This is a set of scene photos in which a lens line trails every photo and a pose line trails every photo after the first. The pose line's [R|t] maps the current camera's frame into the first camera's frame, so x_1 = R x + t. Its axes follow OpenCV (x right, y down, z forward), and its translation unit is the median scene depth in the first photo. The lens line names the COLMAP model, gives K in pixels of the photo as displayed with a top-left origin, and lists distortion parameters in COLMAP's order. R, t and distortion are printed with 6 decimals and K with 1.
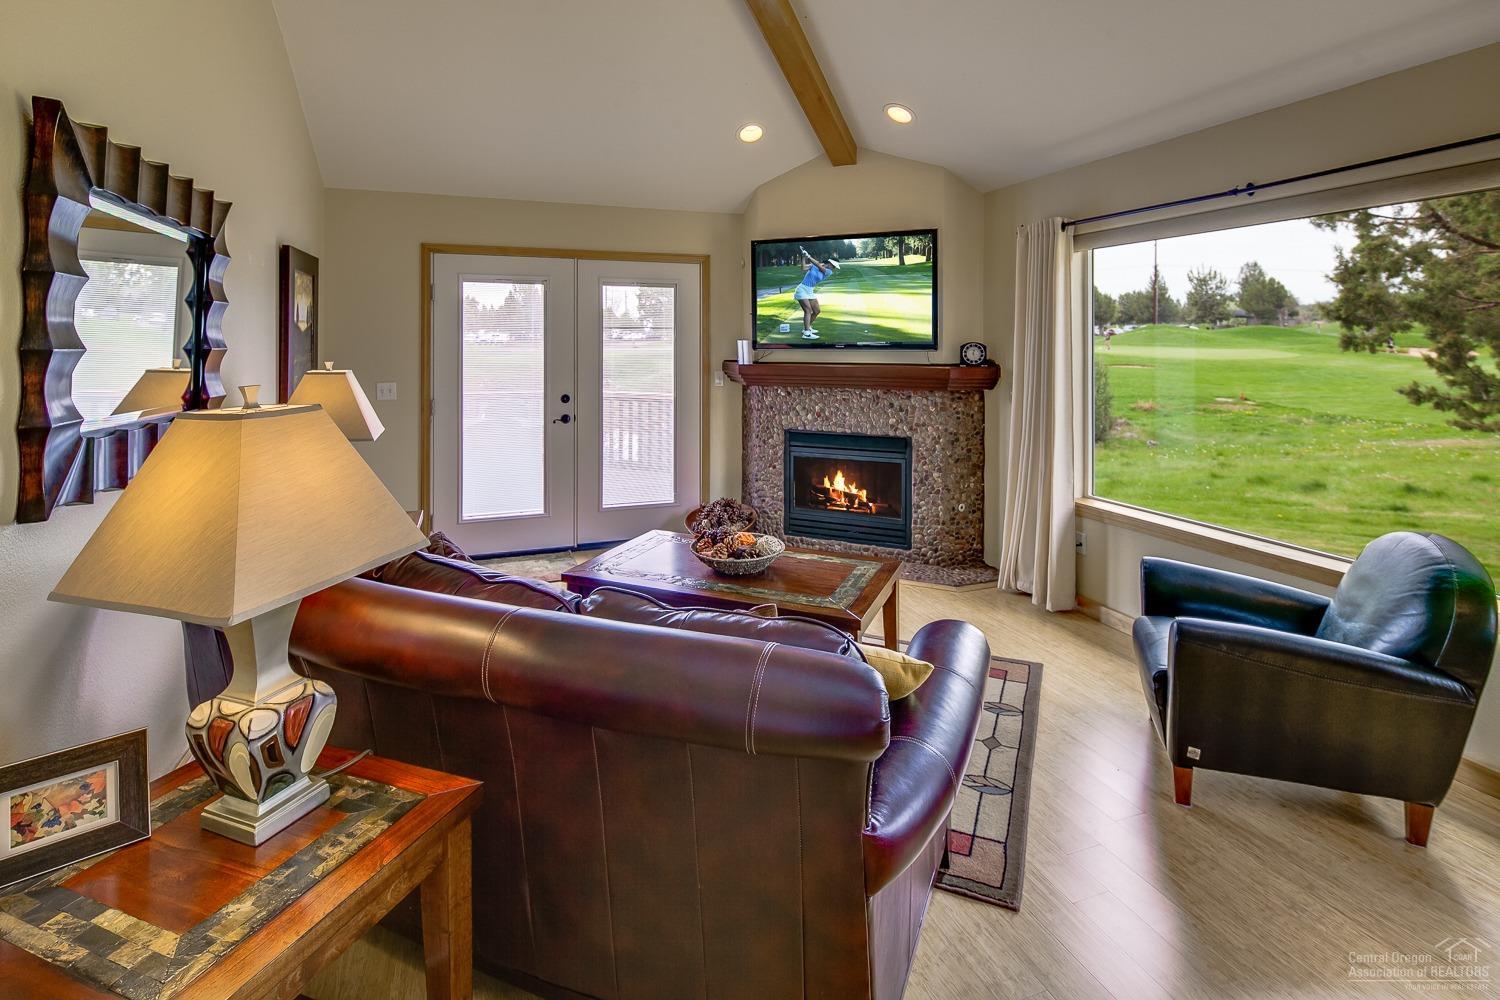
lens RADIAL K [[721.3, 0, 749.7], [0, 721.3, 316.1], [0, 0, 1]] dist [-0.000165, -0.000725]
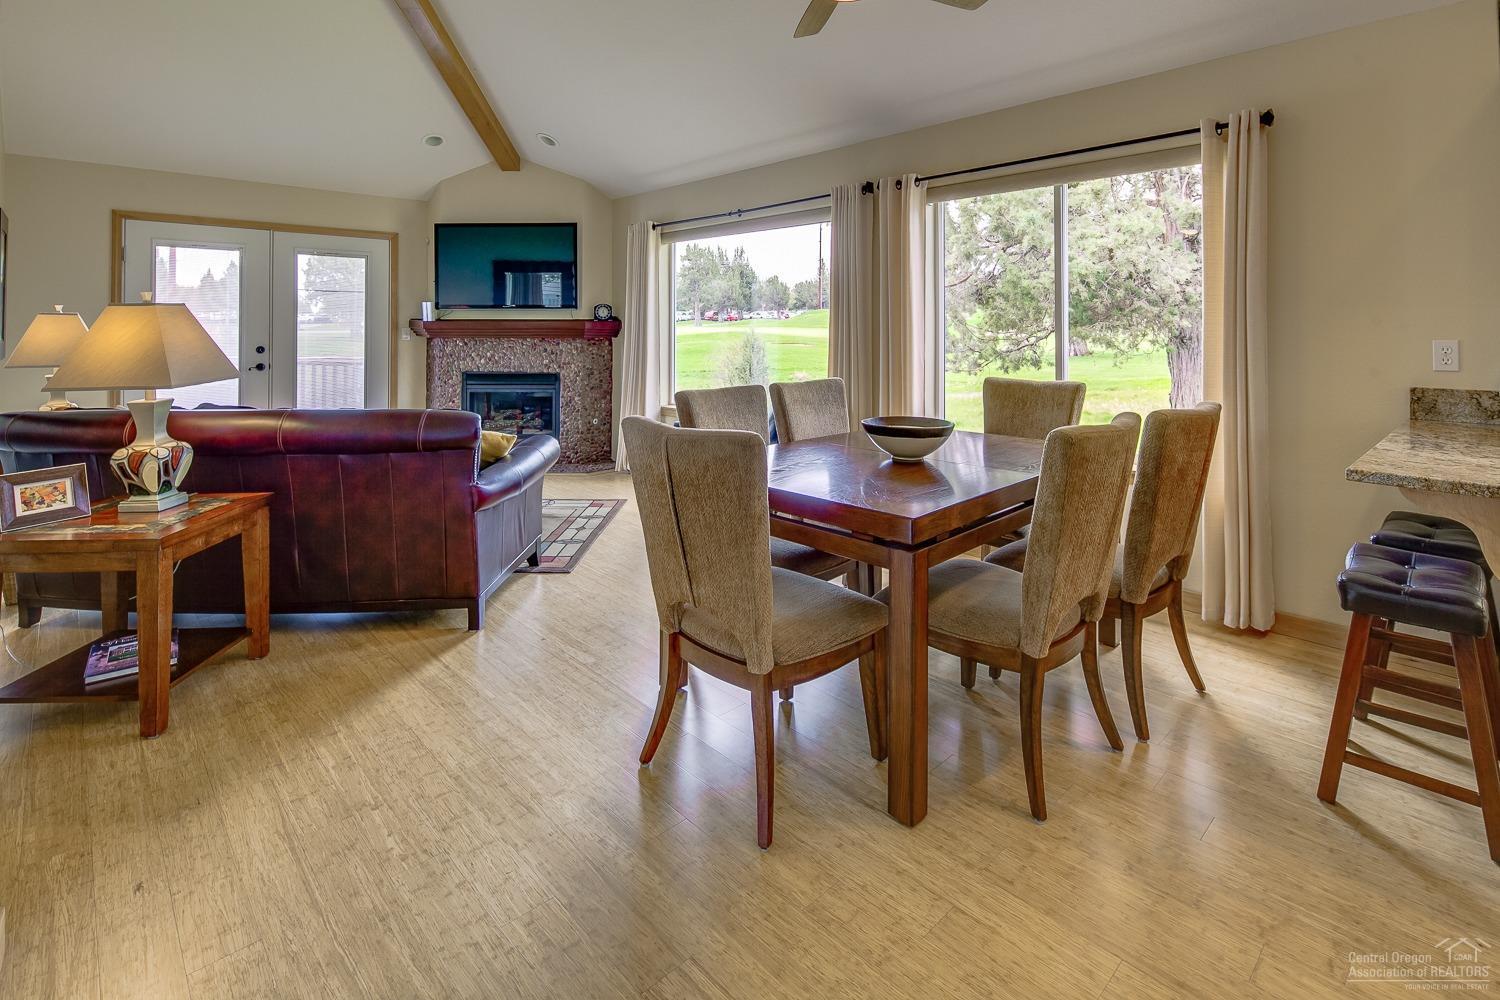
lens RADIAL K [[721.3, 0, 749.7], [0, 721.3, 316.1], [0, 0, 1]] dist [-0.000165, -0.000725]
pose [[0.920206, 0.006014, 0.391389, 0.017493], [-0.014402, 0.999725, 0.018500, 0.028396], [-0.391170, -0.022661, 0.920040, -0.412497]]
